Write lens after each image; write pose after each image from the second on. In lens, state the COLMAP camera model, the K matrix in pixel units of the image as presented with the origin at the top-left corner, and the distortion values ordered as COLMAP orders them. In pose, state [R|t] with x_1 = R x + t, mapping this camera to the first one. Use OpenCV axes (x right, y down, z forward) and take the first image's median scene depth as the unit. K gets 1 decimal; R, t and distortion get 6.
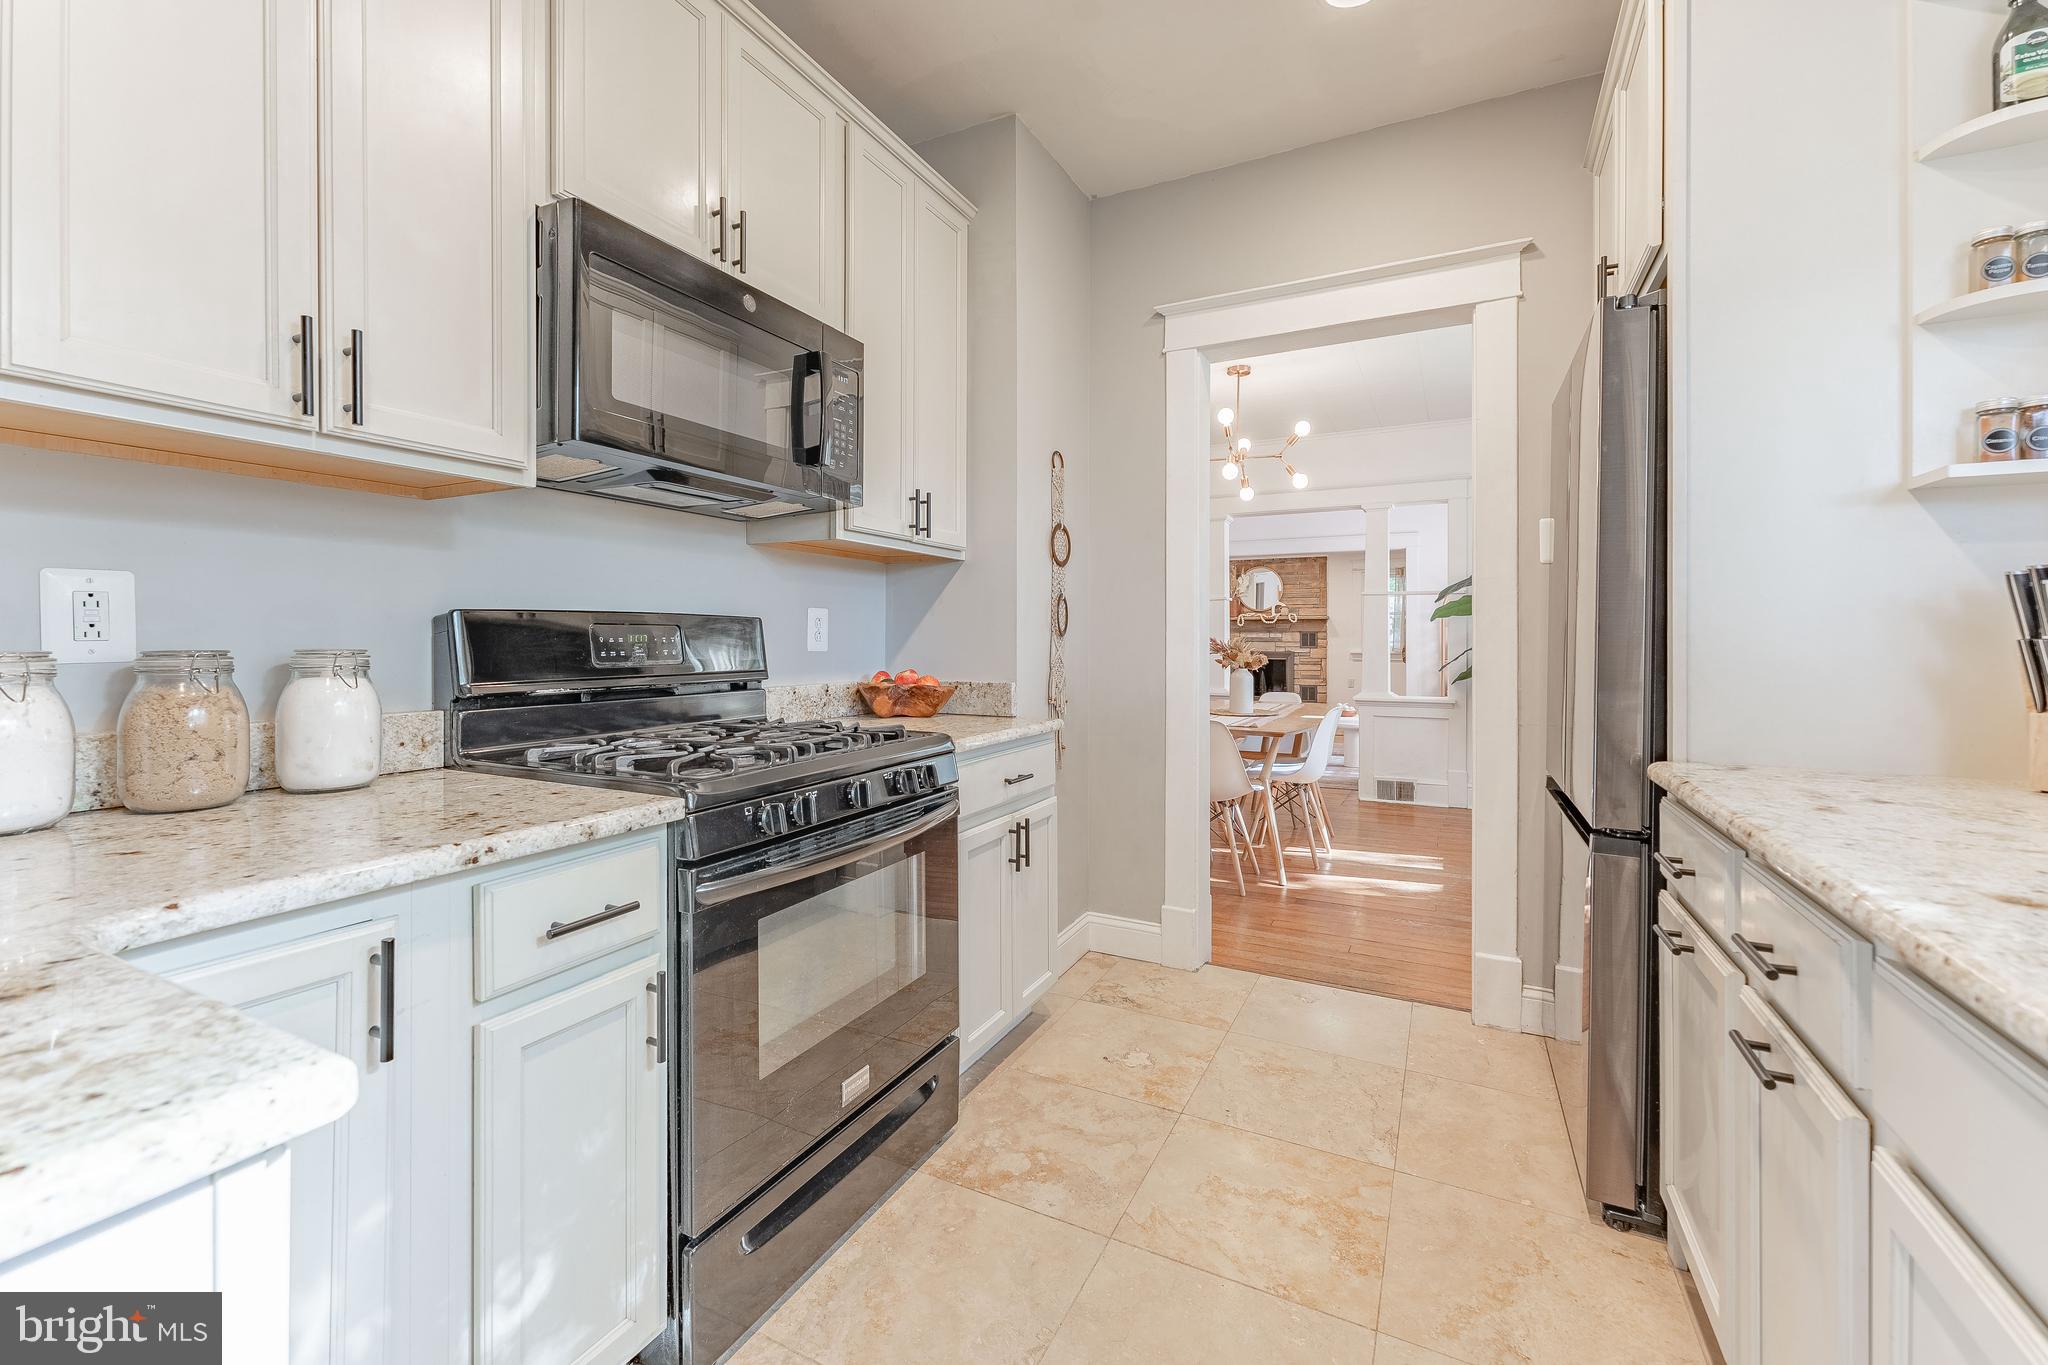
lens RADIAL K [[831.6, 0, 1029.5], [0, 831.6, 635.7], [0, 0, 1]] dist [-0.000304, 0.000049]
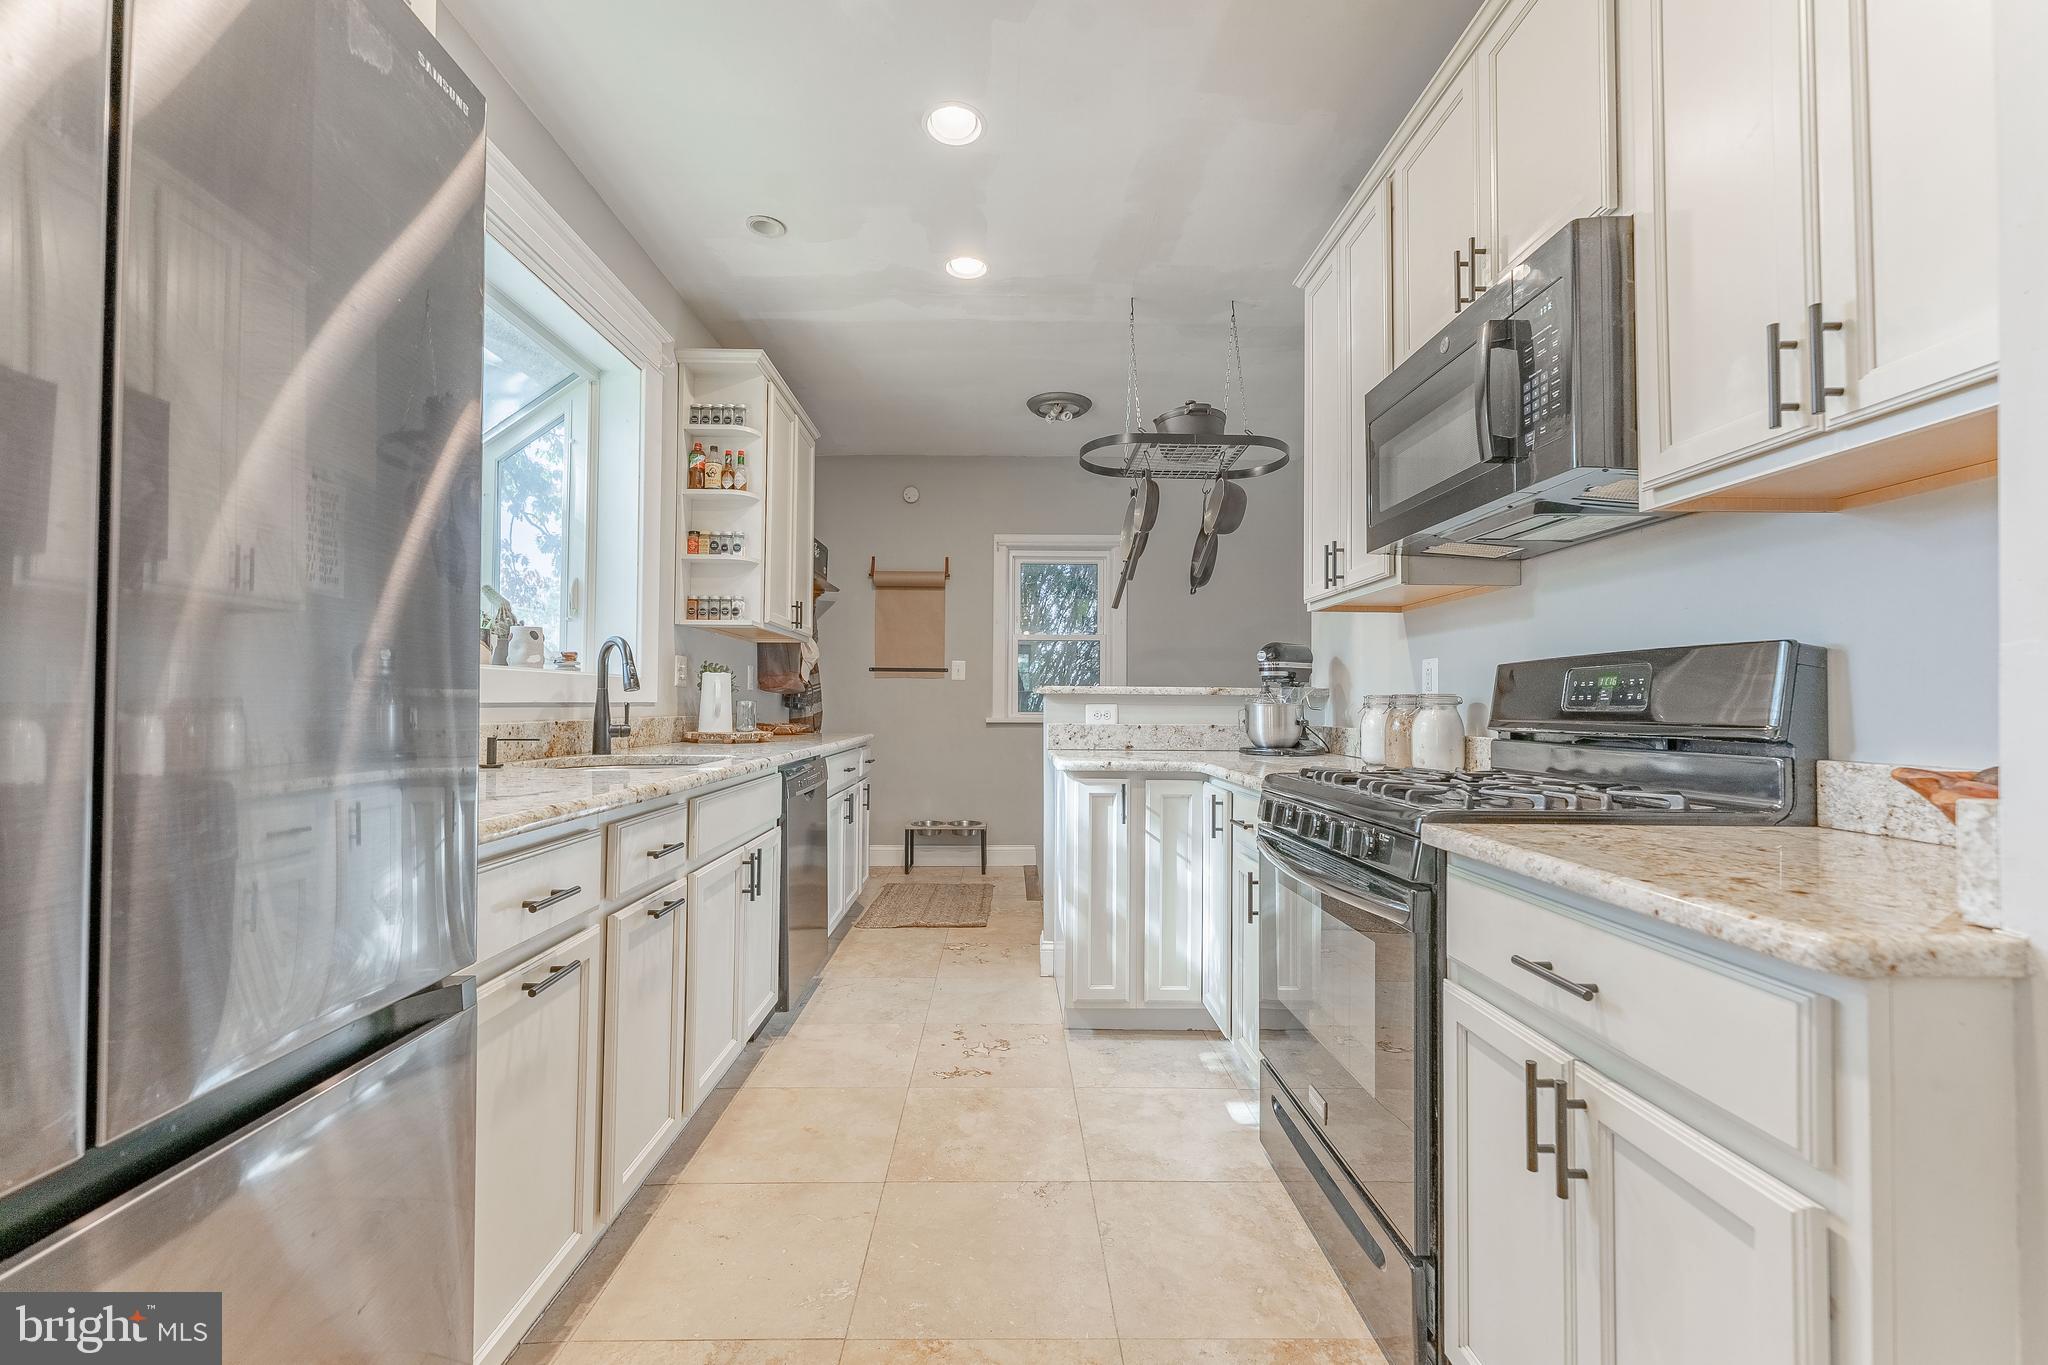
lens RADIAL K [[831.6, 0, 1014.4], [0, 831.6, 688.1], [0, 0, 1]] dist [-0.000304, 0.000049]
pose [[-0.887920, -0.016369, -0.459707, 0.374900], [-0.006171, 0.999701, -0.023678, 0.025837], [0.459957, -0.018187, -0.887755, 1.065369]]
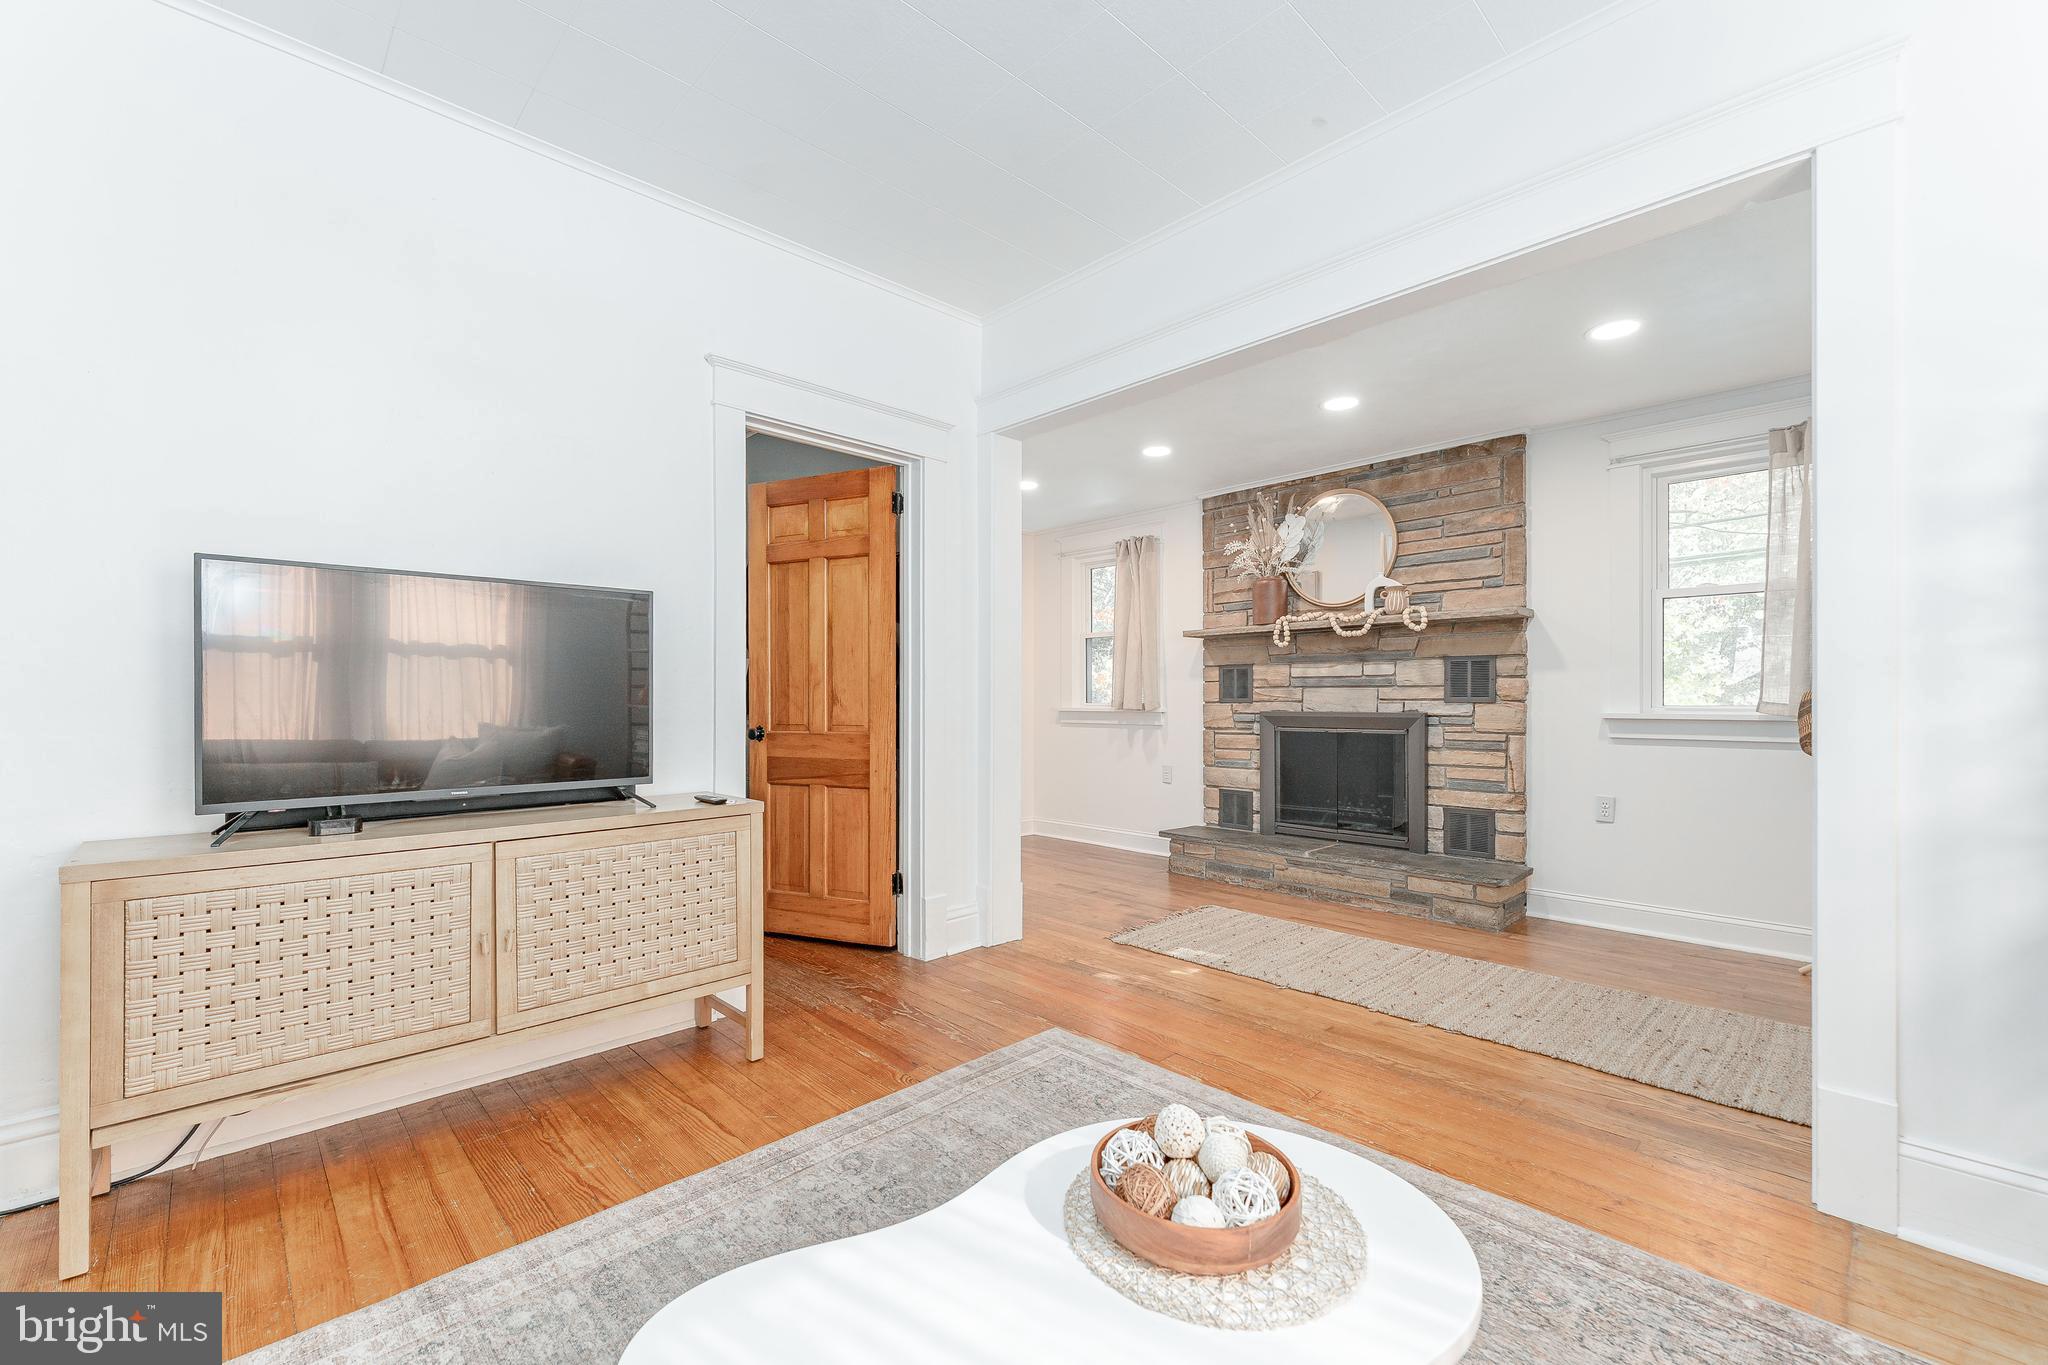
lens RADIAL K [[831.6, 0, 1015.8], [0, 831.6, 699.2], [0, 0, 1]] dist [-0.000304, 0.000049]
pose [[0.943827, -0.002386, -0.330432, 1.242374], [0.004242, 0.999979, 0.004895, 0.049555], [0.330413, -0.006021, 0.943817, 2.767841]]
